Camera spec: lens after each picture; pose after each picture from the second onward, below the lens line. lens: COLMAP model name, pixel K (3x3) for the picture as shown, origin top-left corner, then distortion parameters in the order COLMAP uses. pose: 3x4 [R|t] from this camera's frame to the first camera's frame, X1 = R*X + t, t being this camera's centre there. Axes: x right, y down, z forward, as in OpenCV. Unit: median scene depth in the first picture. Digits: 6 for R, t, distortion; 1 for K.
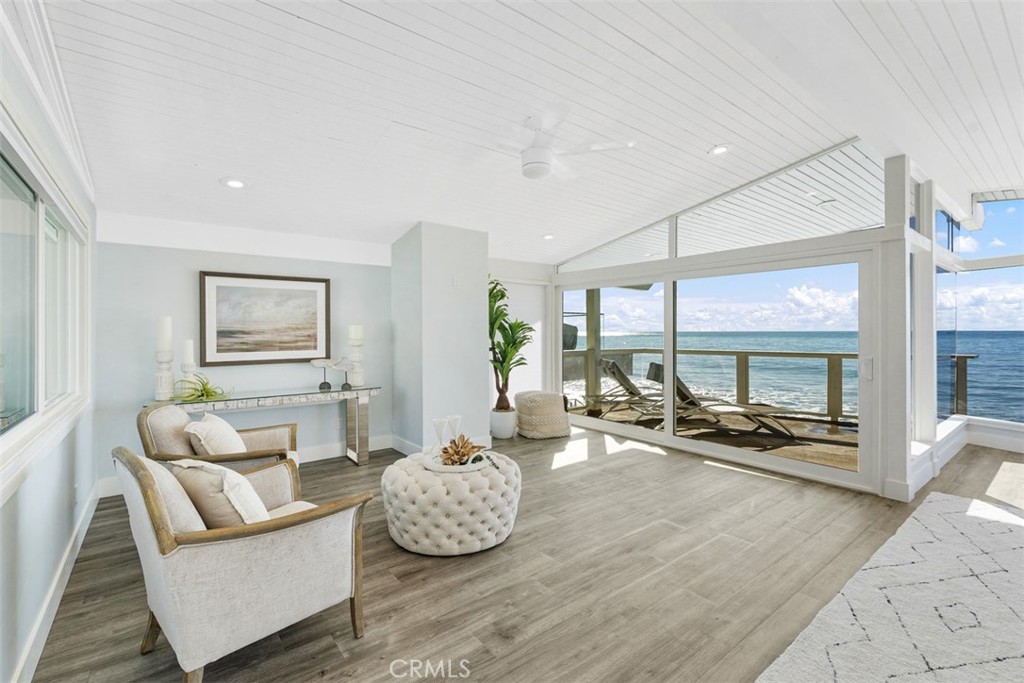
lens RADIAL K [[451.6, 0, 510.5], [0, 451.6, 333.8], [0, 0, 1]] dist [0.001144, 0.000428]
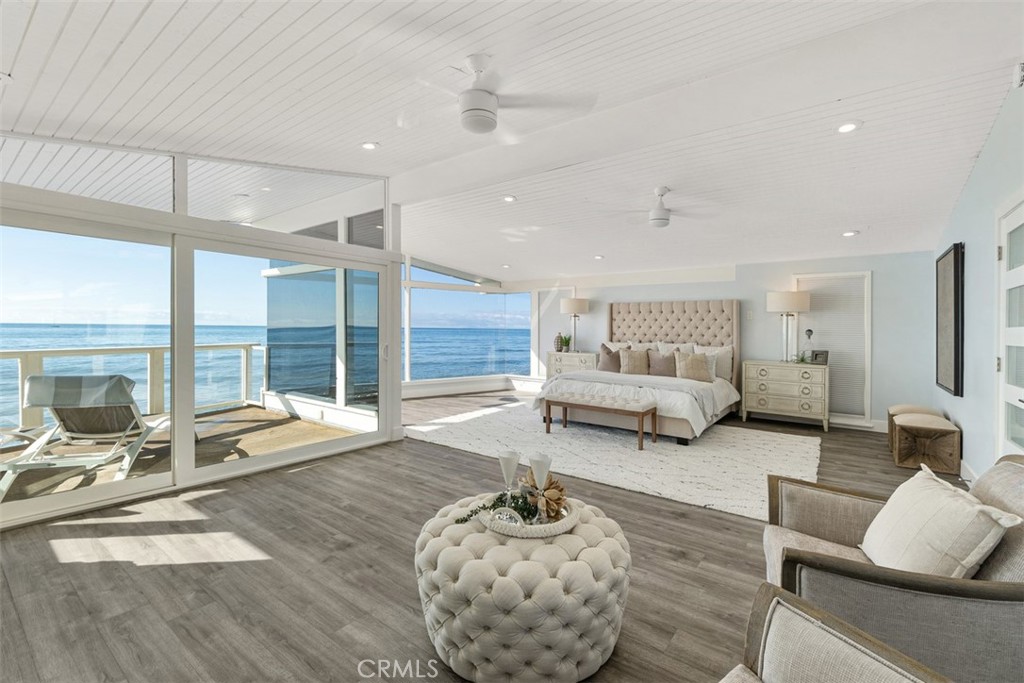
lens RADIAL K [[444.0, 0, 512.0], [0, 444.0, 341.5], [0, 0, 1]] dist [-0.000754, -0.000089]
pose [[-0.256462, -0.021069, 0.966325, -0.663894], [-0.008190, 0.999774, 0.019625, 0.011615], [-0.966520, -0.002882, -0.256577, 1.066795]]
